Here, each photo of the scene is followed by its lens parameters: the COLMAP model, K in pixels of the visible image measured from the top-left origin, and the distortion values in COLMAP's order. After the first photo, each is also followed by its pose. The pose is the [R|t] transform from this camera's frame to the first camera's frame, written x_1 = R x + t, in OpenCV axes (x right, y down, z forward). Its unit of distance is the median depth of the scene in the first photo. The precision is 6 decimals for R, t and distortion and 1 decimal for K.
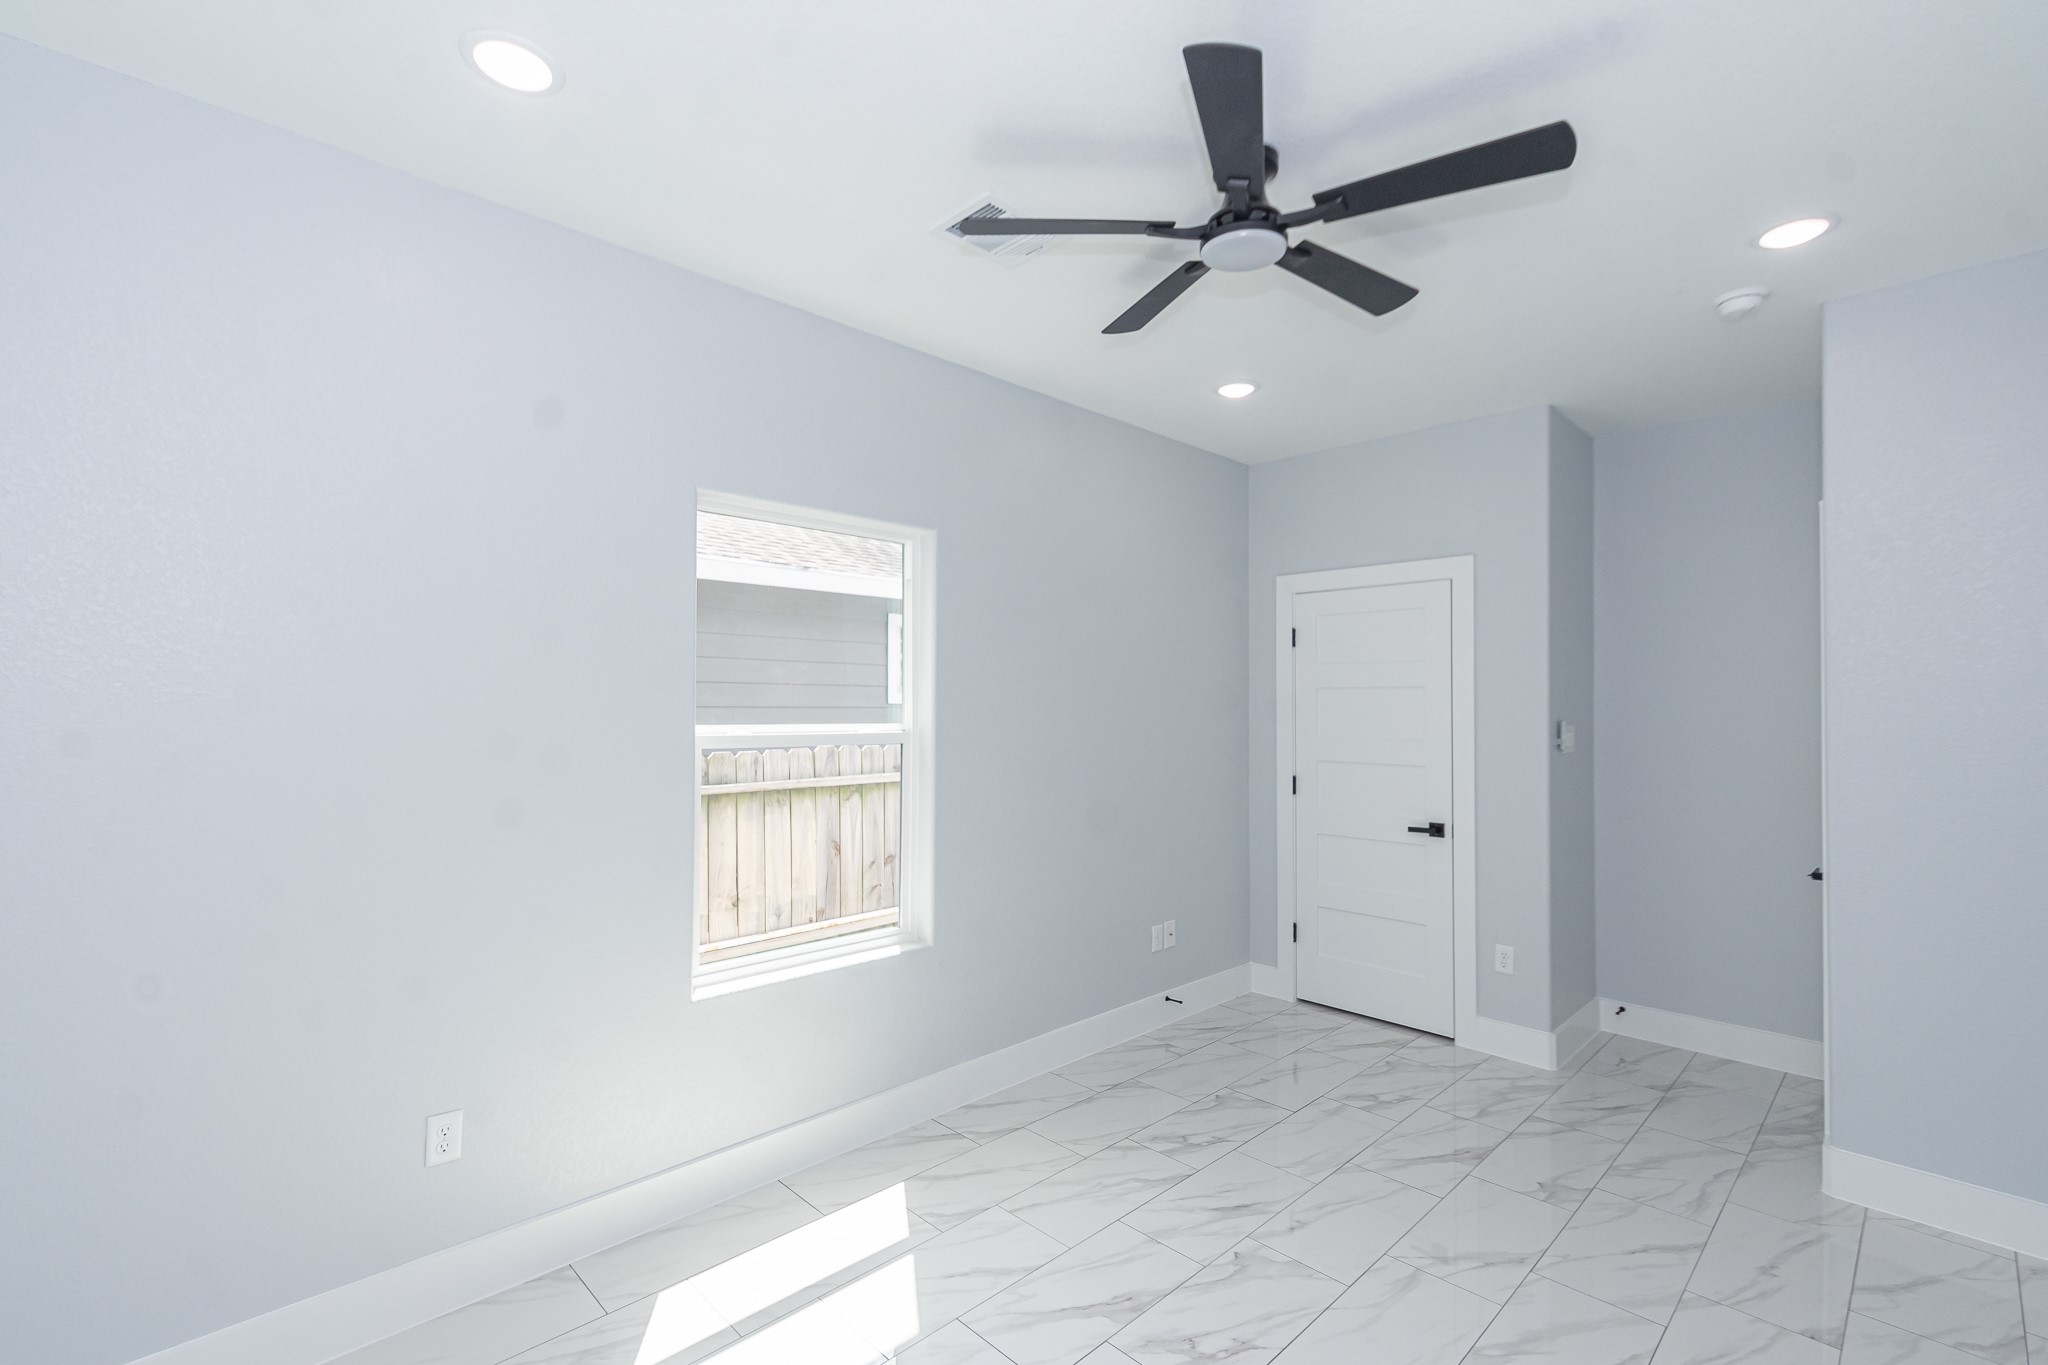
lens RADIAL K [[911.4, 0, 1028.3], [0, 911.4, 692.1], [0, 0, 1]] dist [0.005493, -0.000922]
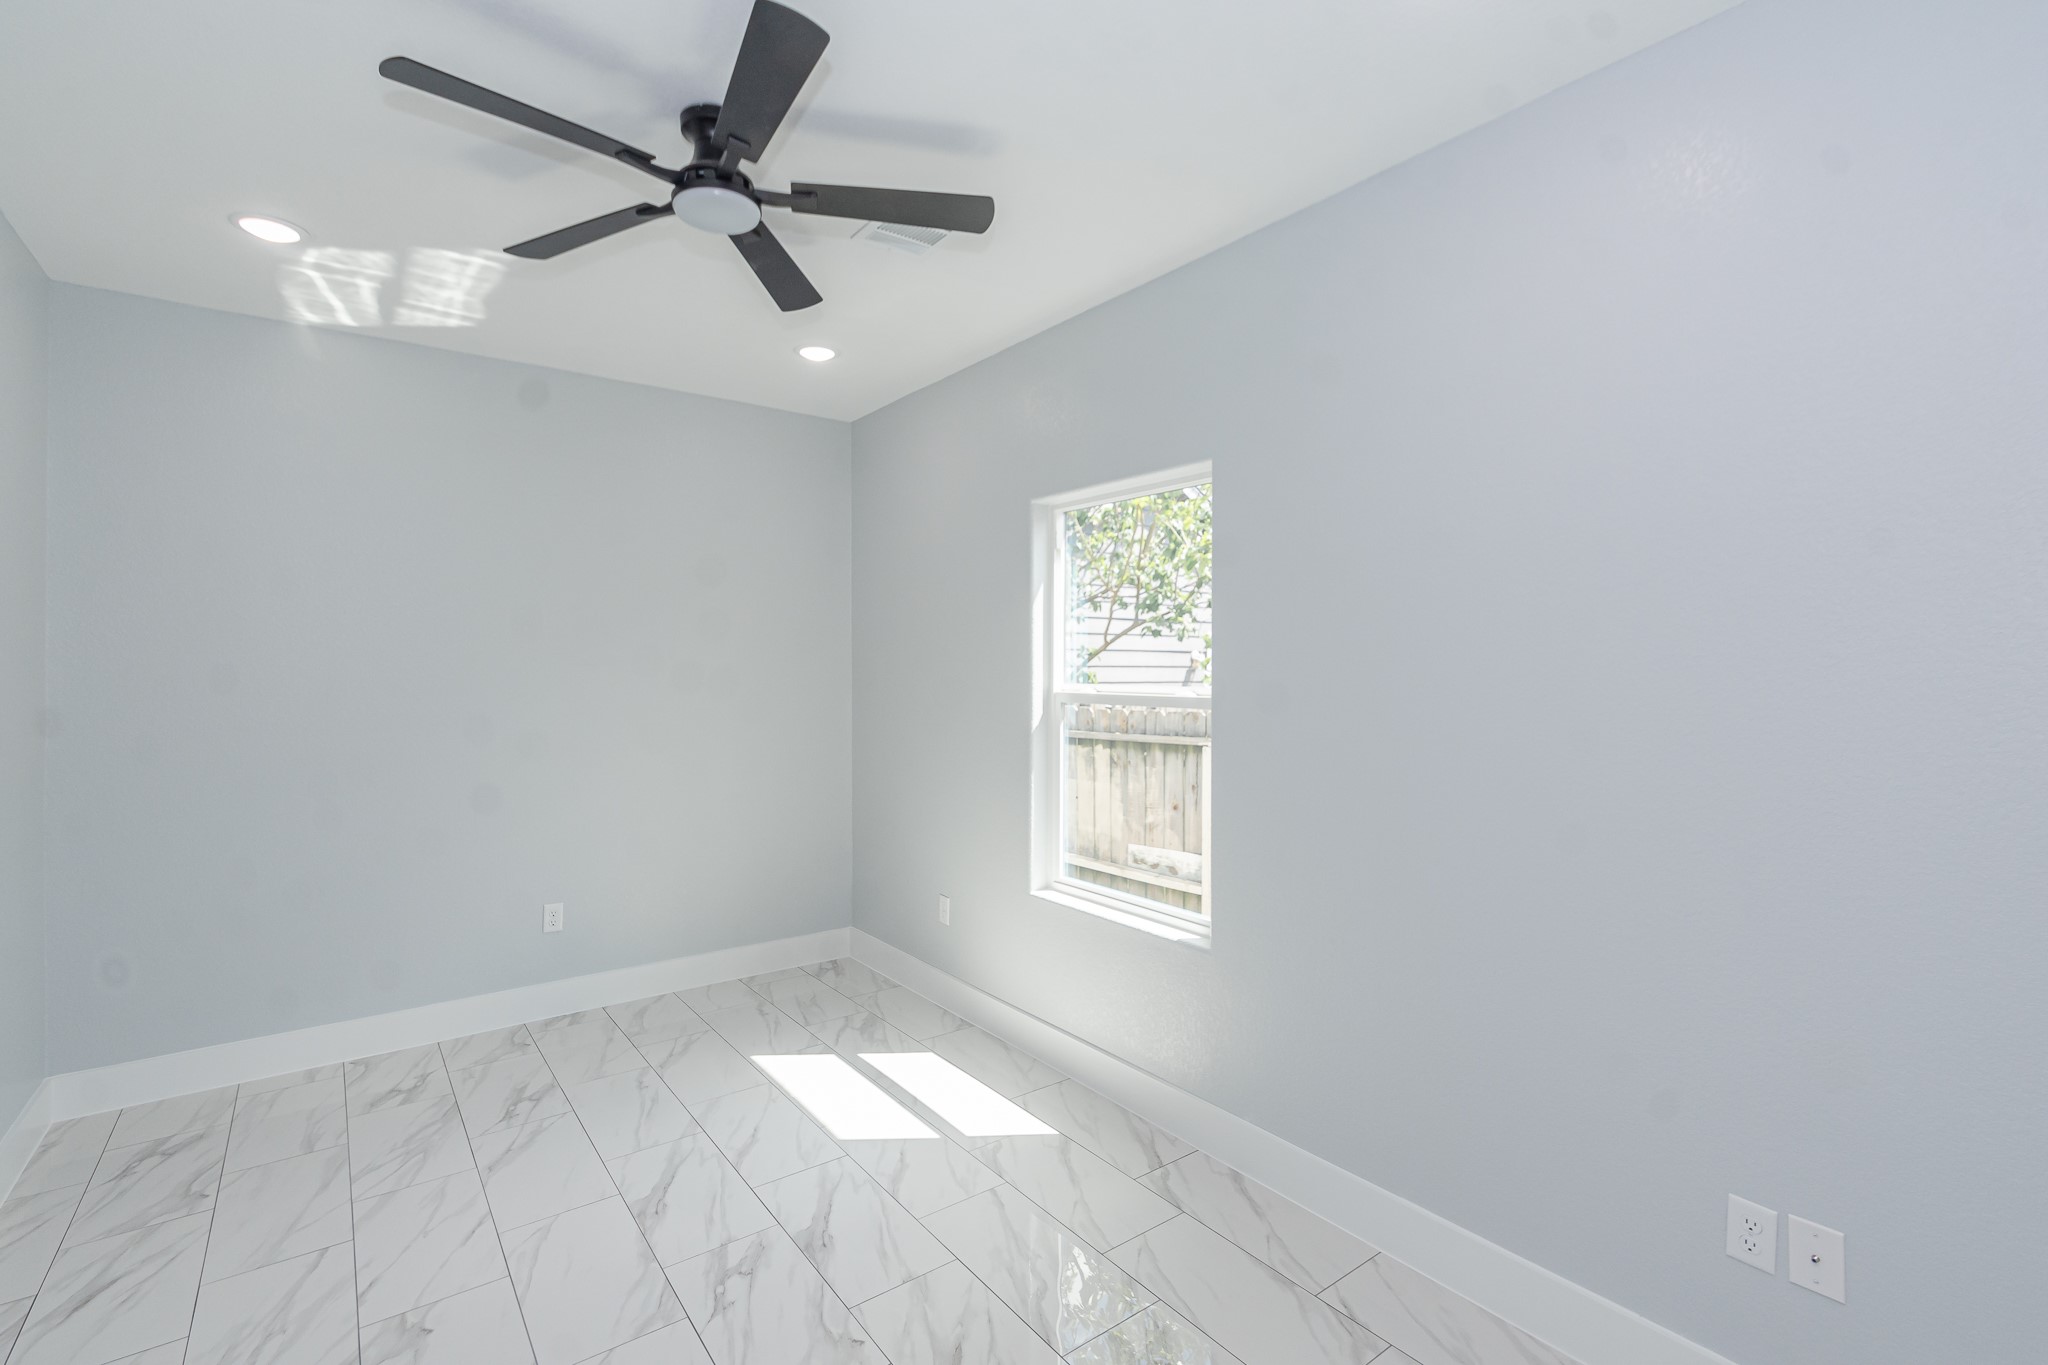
lens RADIAL K [[911.4, 0, 993.4], [0, 911.4, 652.9], [0, 0, 1]] dist [0.005493, -0.000922]
pose [[-0.147043, -0.020913, -0.988909, 0.782948], [0.014886, 0.999616, -0.023353, 0.021826], [0.989018, -0.018155, -0.146676, 0.956151]]
